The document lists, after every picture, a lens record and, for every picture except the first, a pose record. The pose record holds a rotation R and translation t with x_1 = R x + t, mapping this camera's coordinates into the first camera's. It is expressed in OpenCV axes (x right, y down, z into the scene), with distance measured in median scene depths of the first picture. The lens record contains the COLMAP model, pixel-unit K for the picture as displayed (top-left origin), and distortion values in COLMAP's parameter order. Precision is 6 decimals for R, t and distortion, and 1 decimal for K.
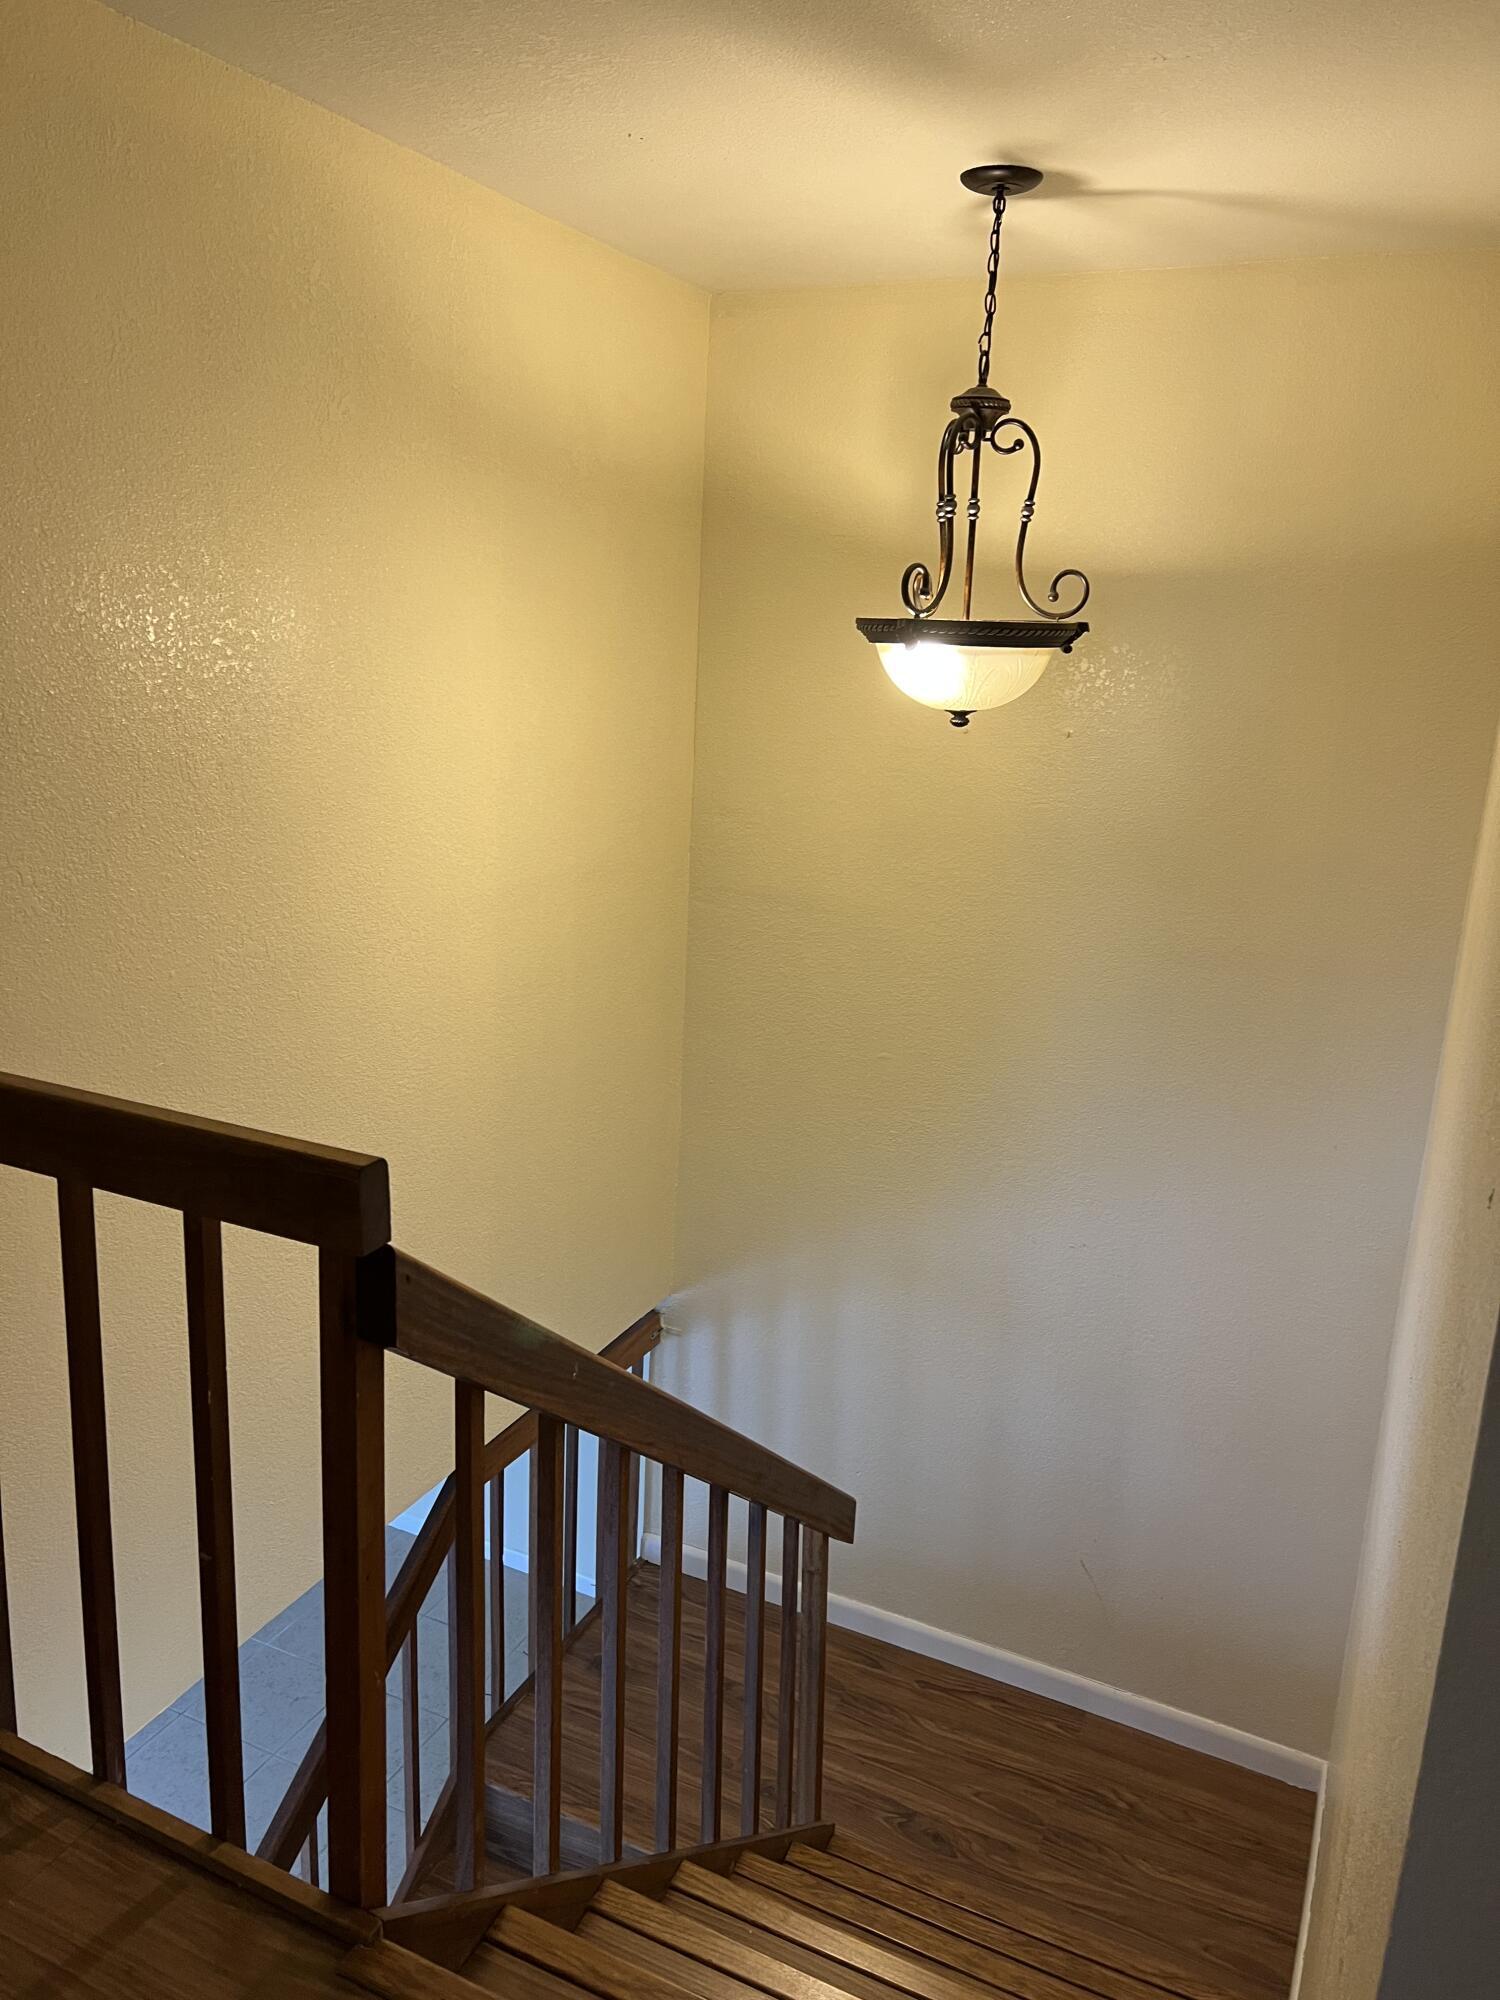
lens RADIAL K [[1511.1, 0, 750.0], [0, 1511.1, 1000.0], [0, 0, 1]] dist [0.002055, 0.001304]
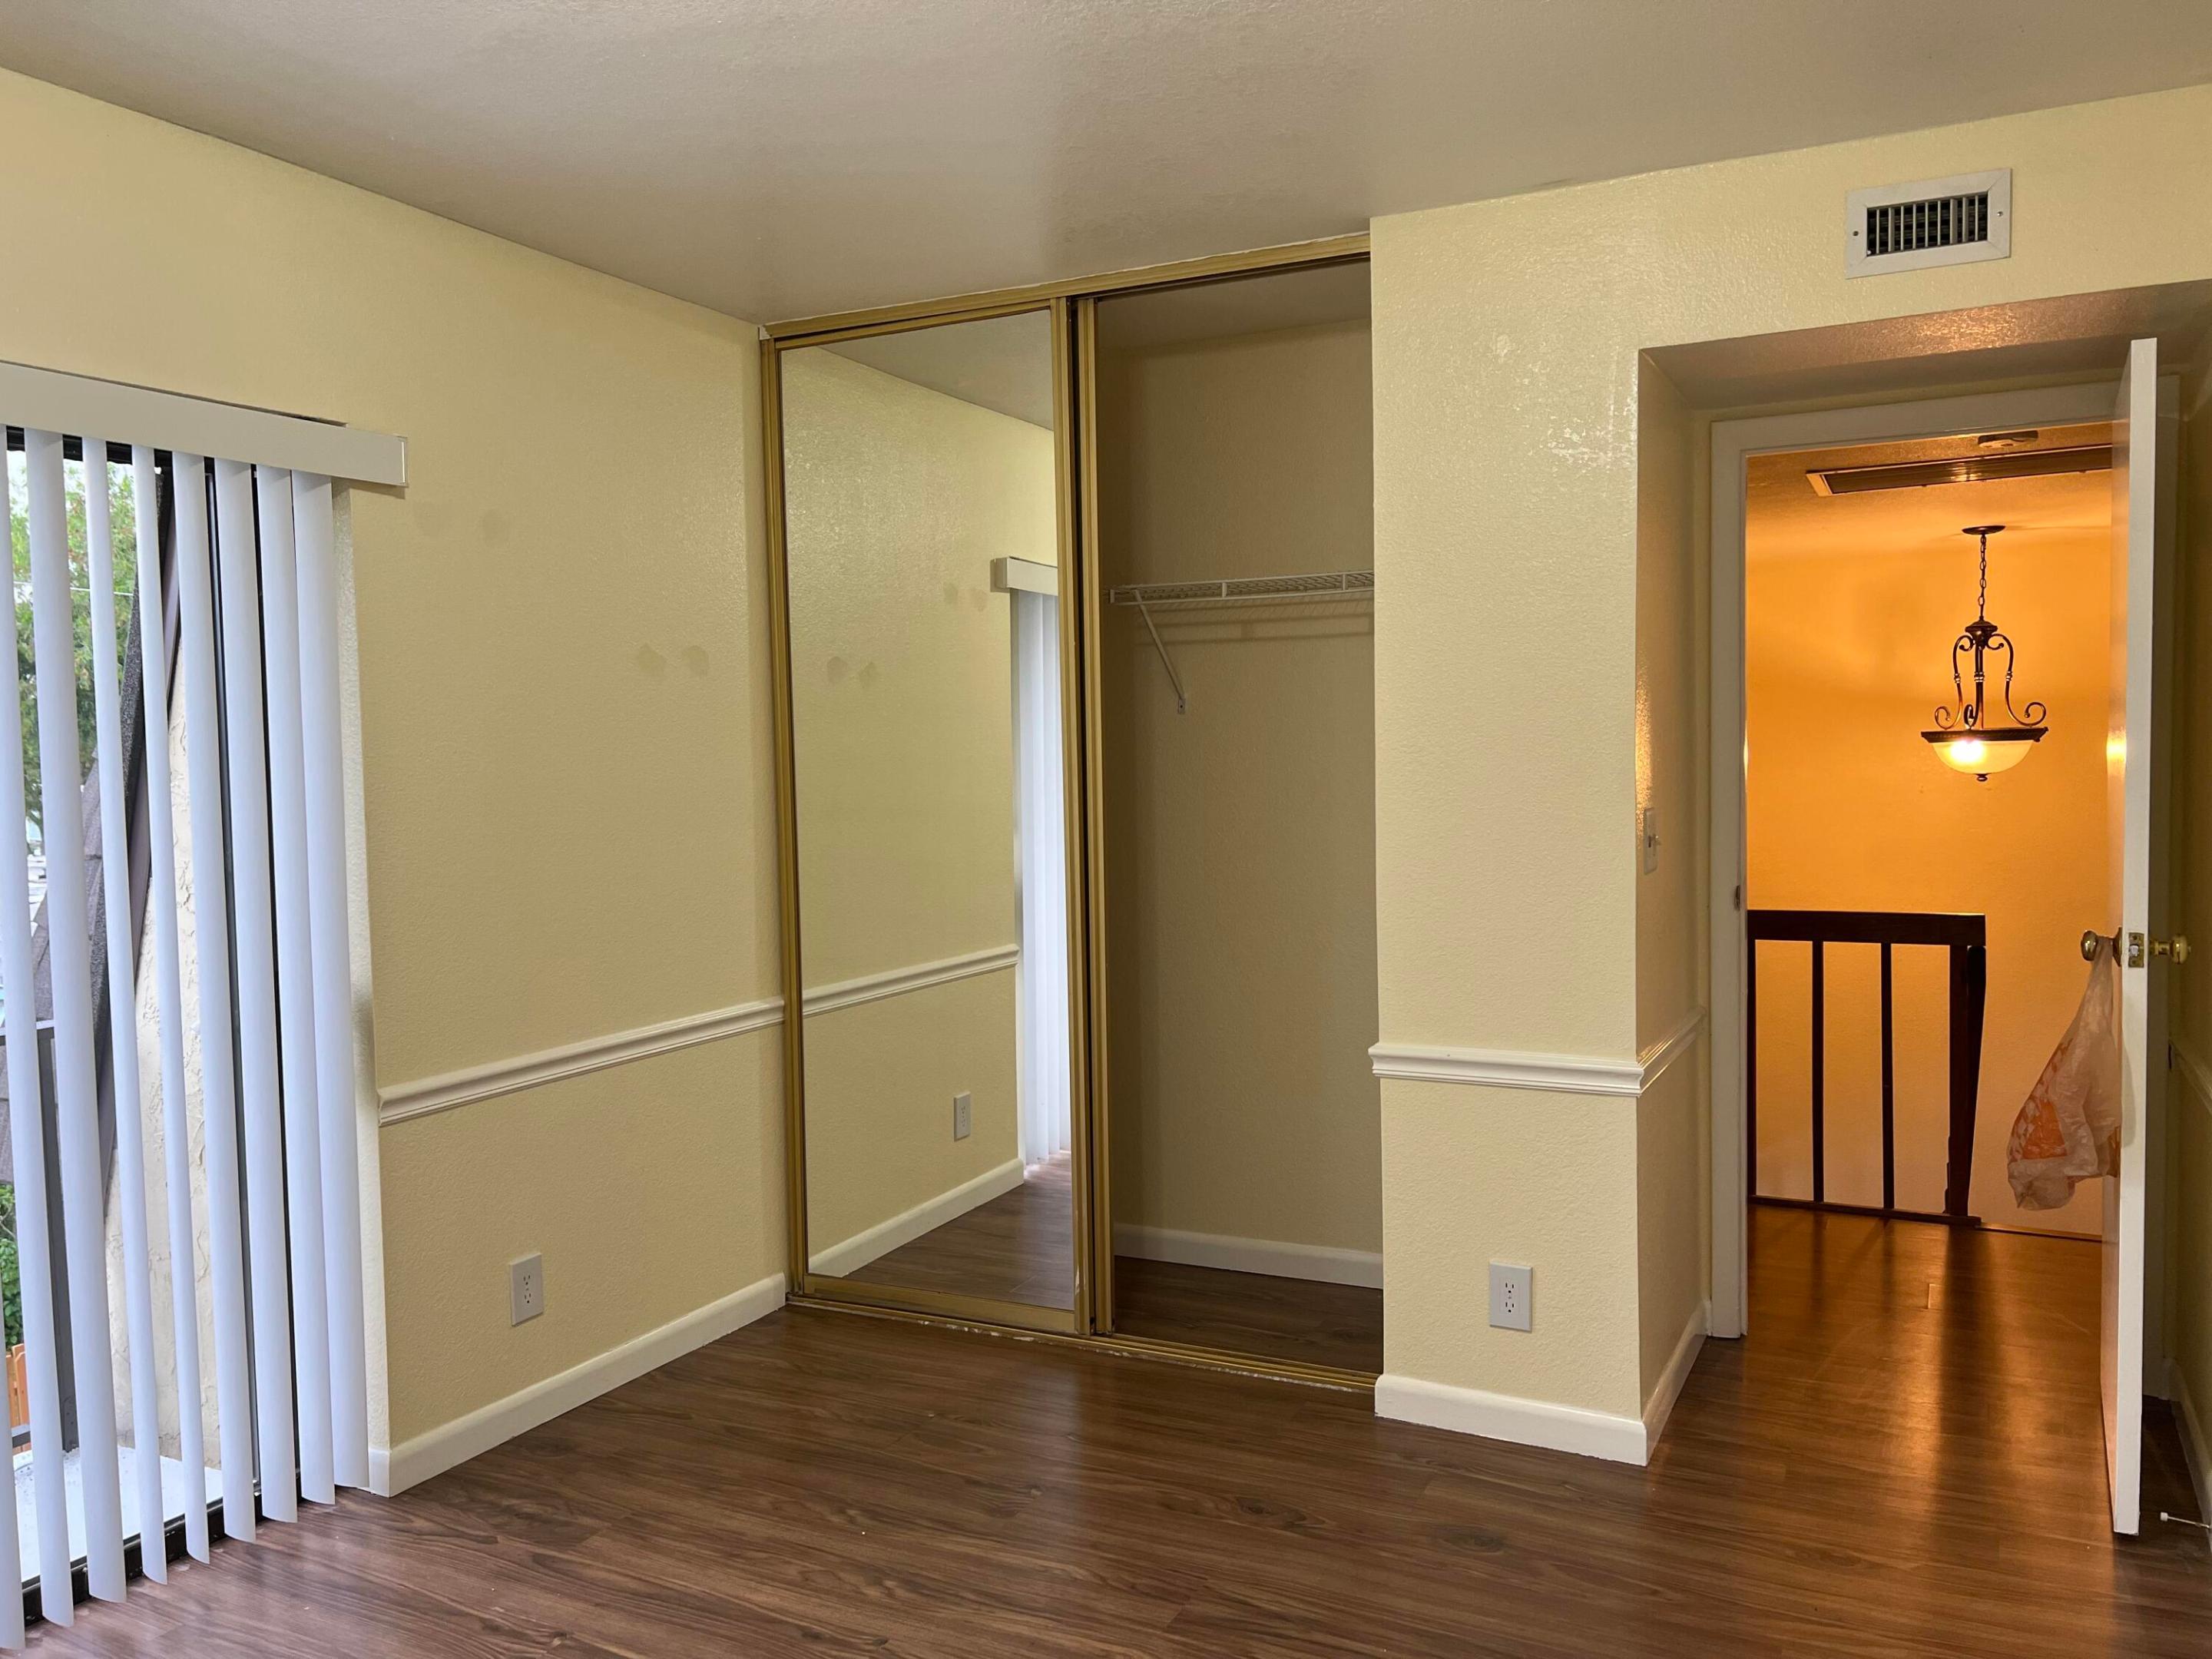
lens RADIAL K [[1671.1, 0, 1106.0], [0, 1671.1, 829.5], [0, 0, 1]] dist [0.087481, 0.001887]
pose [[0.998053, -0.057085, -0.025137, -0.992098], [0.050774, 0.977621, -0.204156, 0.291964], [0.036229, 0.202482, 0.978616, -1.275072]]
